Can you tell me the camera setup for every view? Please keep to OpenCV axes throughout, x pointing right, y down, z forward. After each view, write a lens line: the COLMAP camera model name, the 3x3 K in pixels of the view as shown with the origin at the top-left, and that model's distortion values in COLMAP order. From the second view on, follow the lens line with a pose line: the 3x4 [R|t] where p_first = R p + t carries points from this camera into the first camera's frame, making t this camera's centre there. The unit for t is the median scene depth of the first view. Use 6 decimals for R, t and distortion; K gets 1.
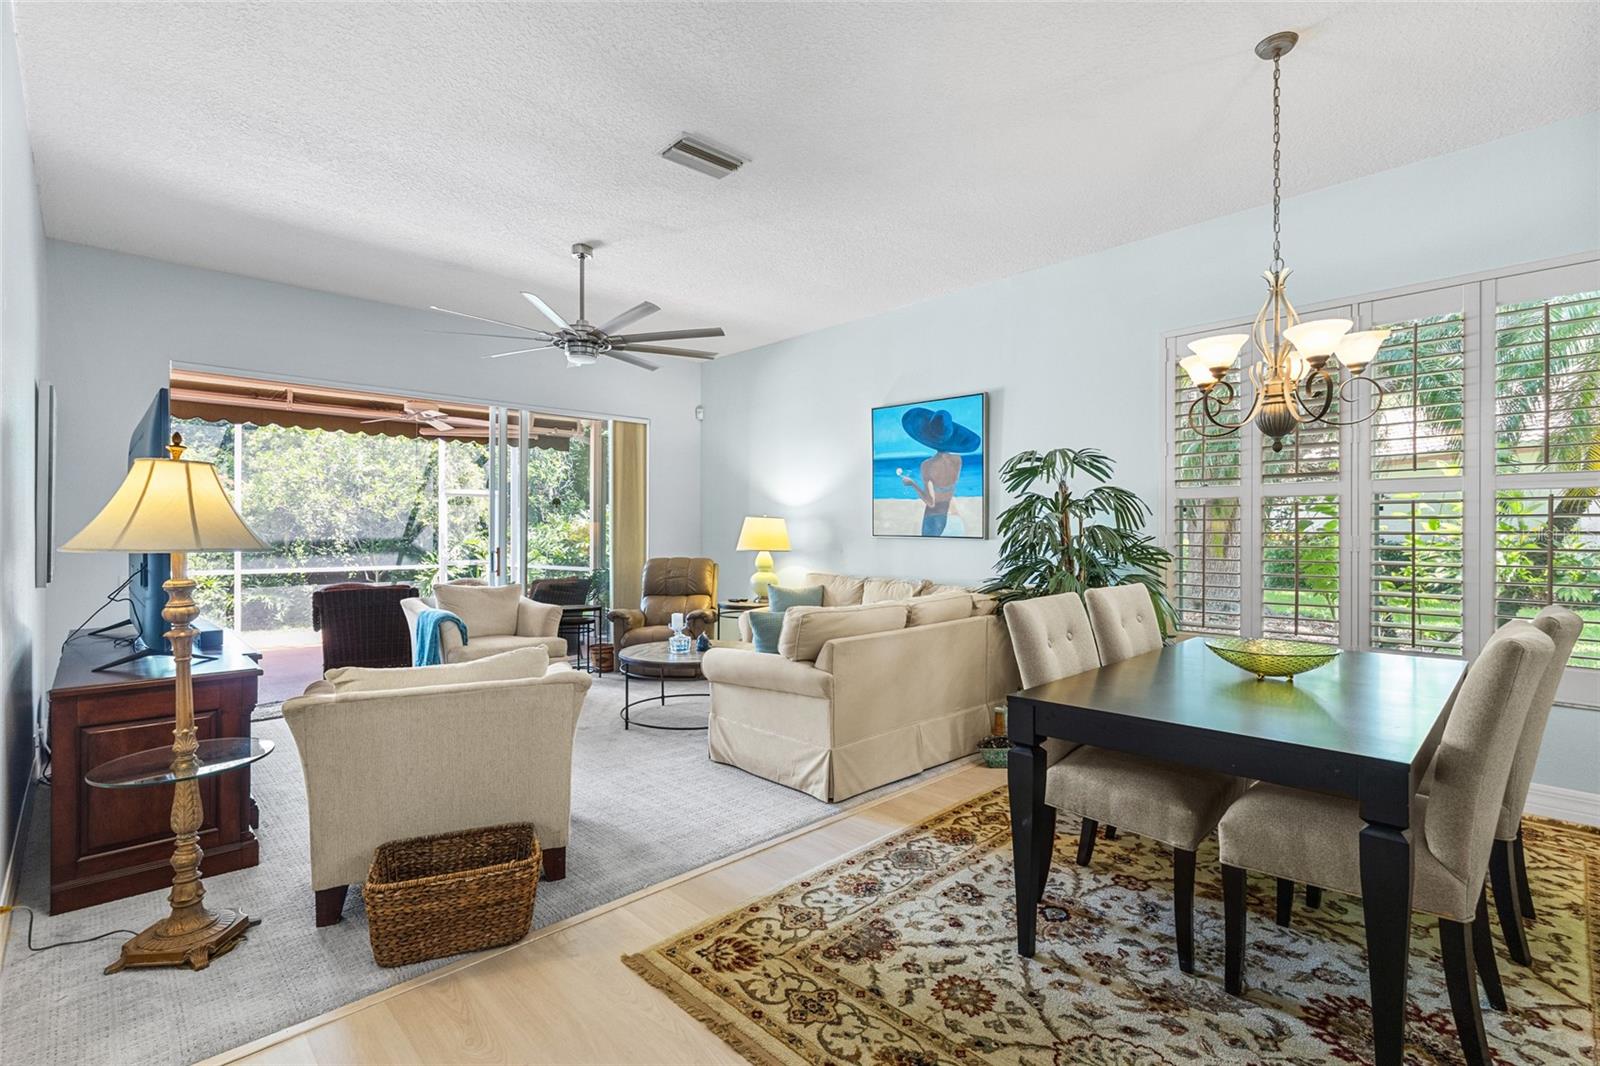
lens RADIAL K [[732.9, 0, 796.4], [0, 732.9, 526.7], [0, 0, 1]] dist [-0.003034, 0.000340]
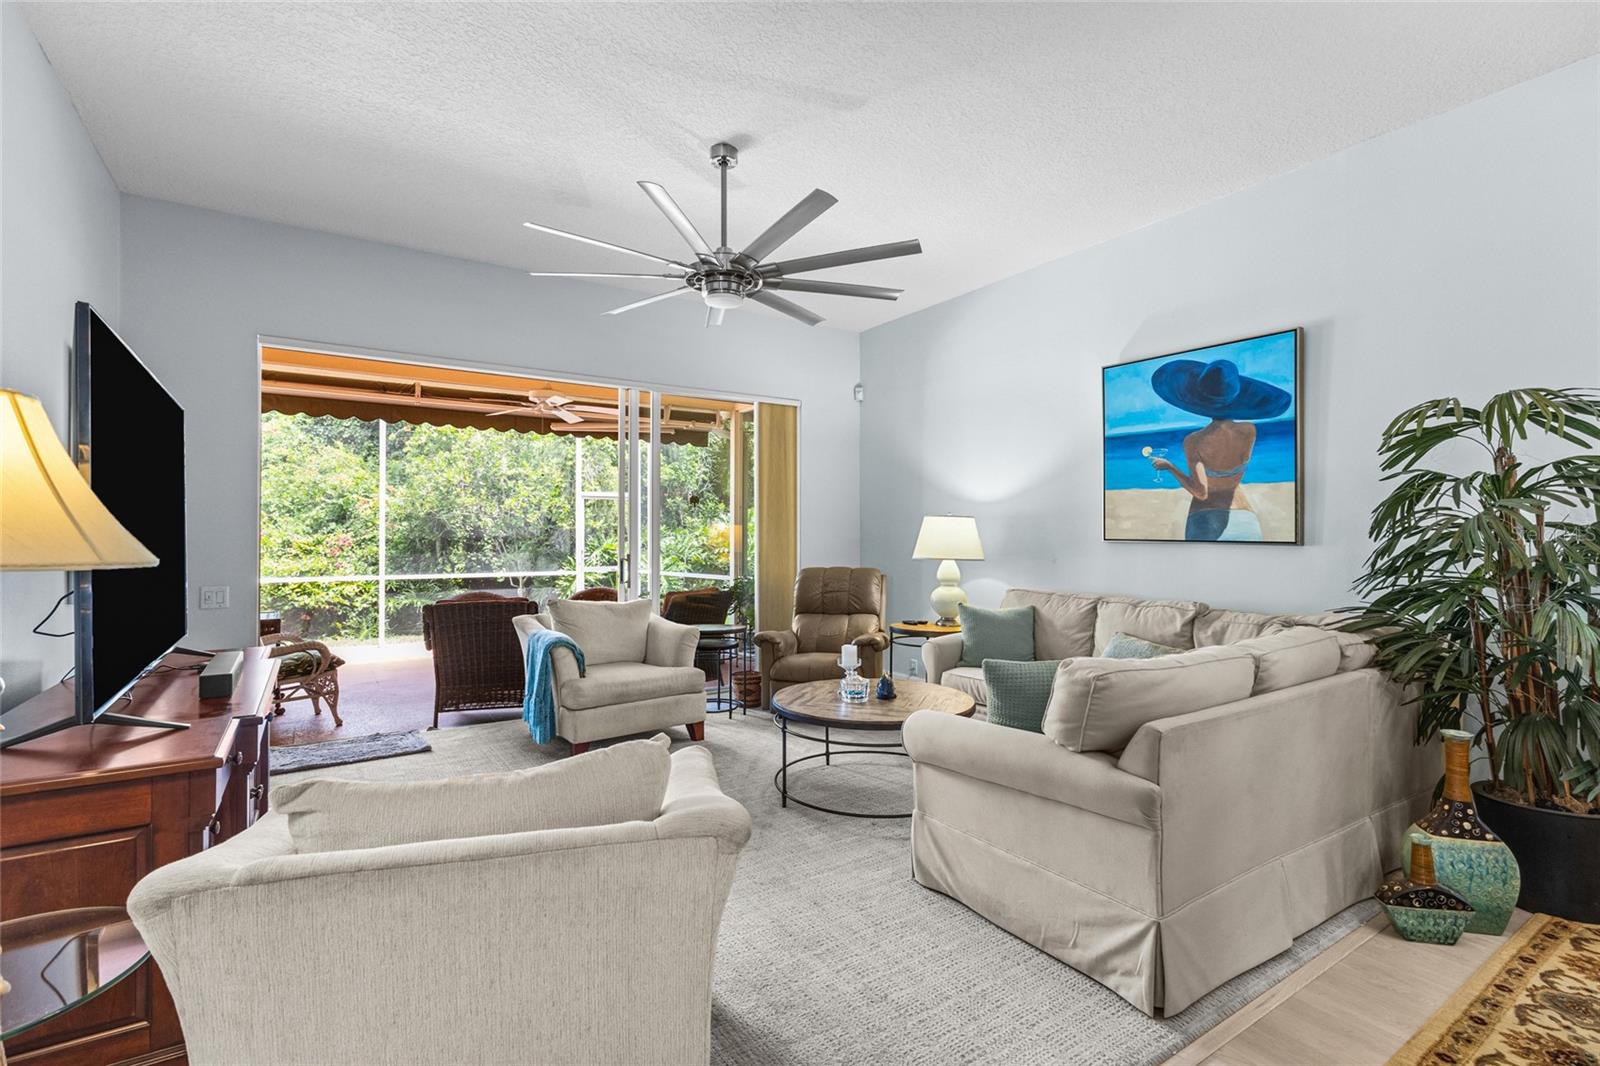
lens RADIAL K [[732.9, 0, 785.3], [0, 732.9, 529.3], [0, 0, 1]] dist [-0.003034, 0.000340]
pose [[0.980913, -0.002747, -0.194429, -0.072227], [0.001936, 0.999989, -0.004362, 0.004390], [0.194439, 0.003902, 0.980907, 0.234348]]
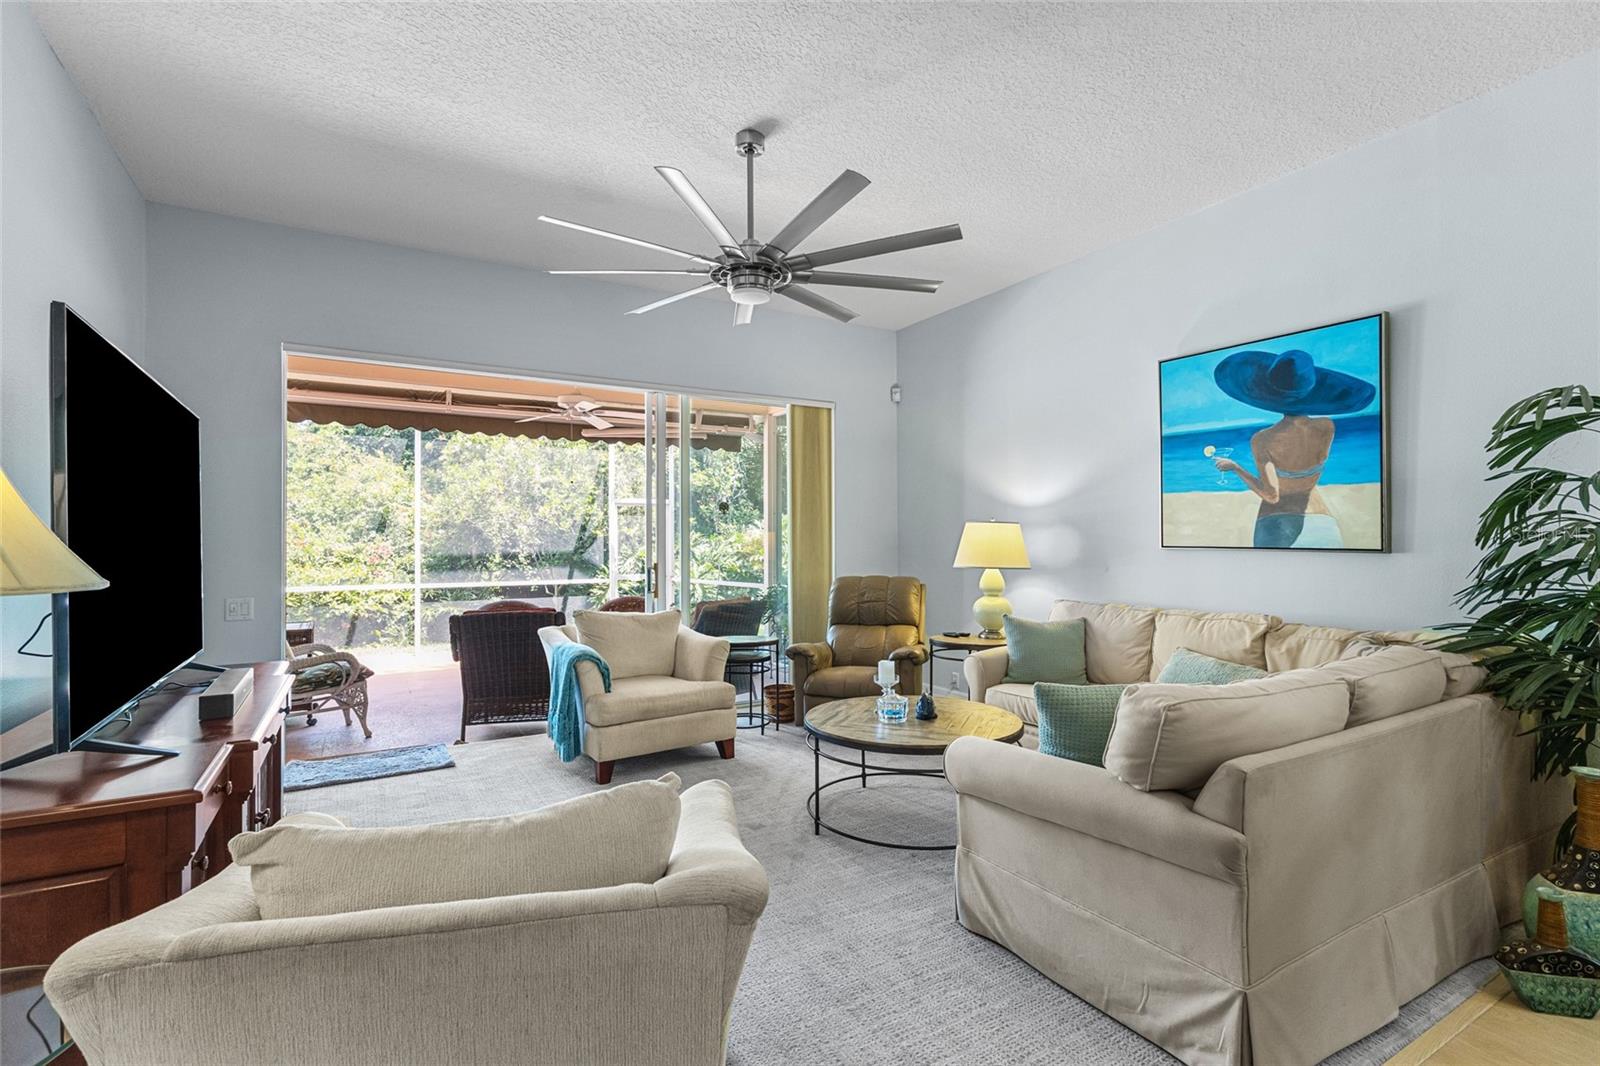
lens RADIAL K [[732.9, 0, 783.3], [0, 732.9, 535.7], [0, 0, 1]] dist [-0.003034, 0.000340]
pose [[0.968965, -0.007051, -0.247096, -0.074727], [0.006458, 0.999974, -0.003207, 0.001689], [0.247112, 0.001512, 0.968986, 0.270336]]
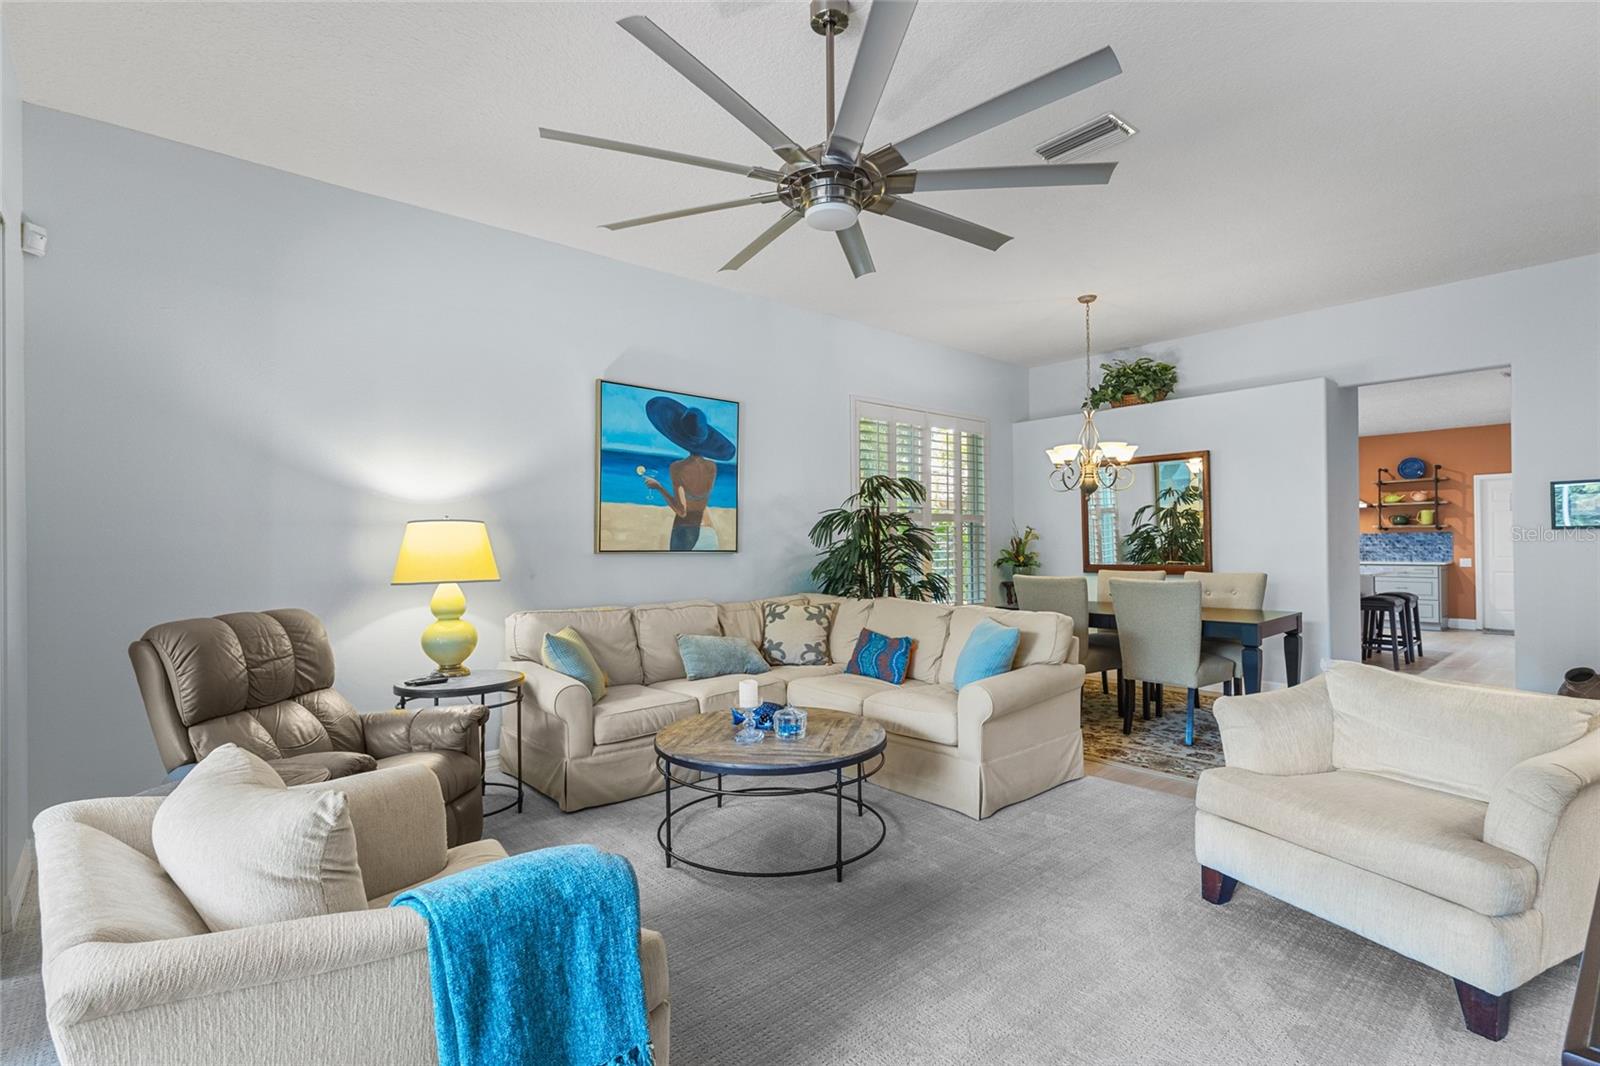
lens RADIAL K [[732.9, 0, 807.7], [0, 732.9, 539.6], [0, 0, 1]] dist [-0.003034, 0.000340]
pose [[0.054564, 0.003434, 0.998504, -0.672409], [0.001773, 0.999992, -0.003536, 0.003324], [-0.998509, 0.001964, 0.054557, 0.811281]]
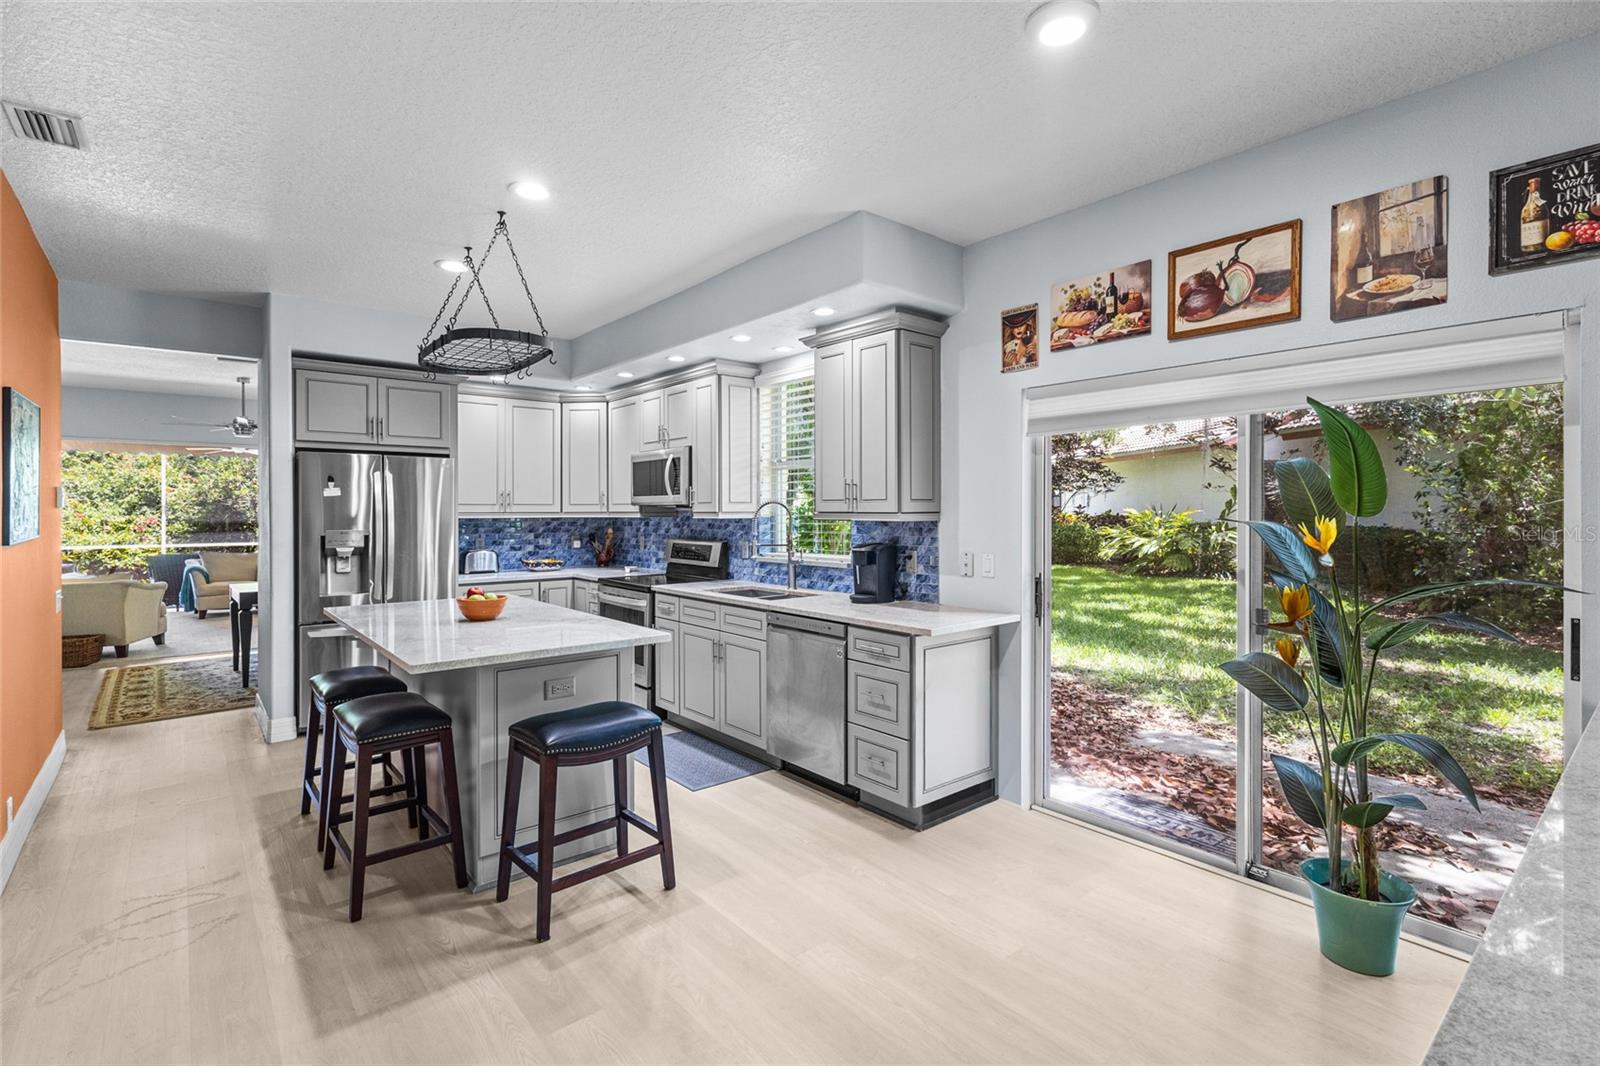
lens RADIAL K [[732.9, 0, 797.2], [0, 732.9, 521.8], [0, 0, 1]] dist [-0.003034, 0.000340]
pose [[0.996905, -0.000133, -0.078620, 0.788780], [0.001549, 0.999838, 0.017949, -0.011358], [0.078605, -0.018015, 0.996743, -0.422872]]
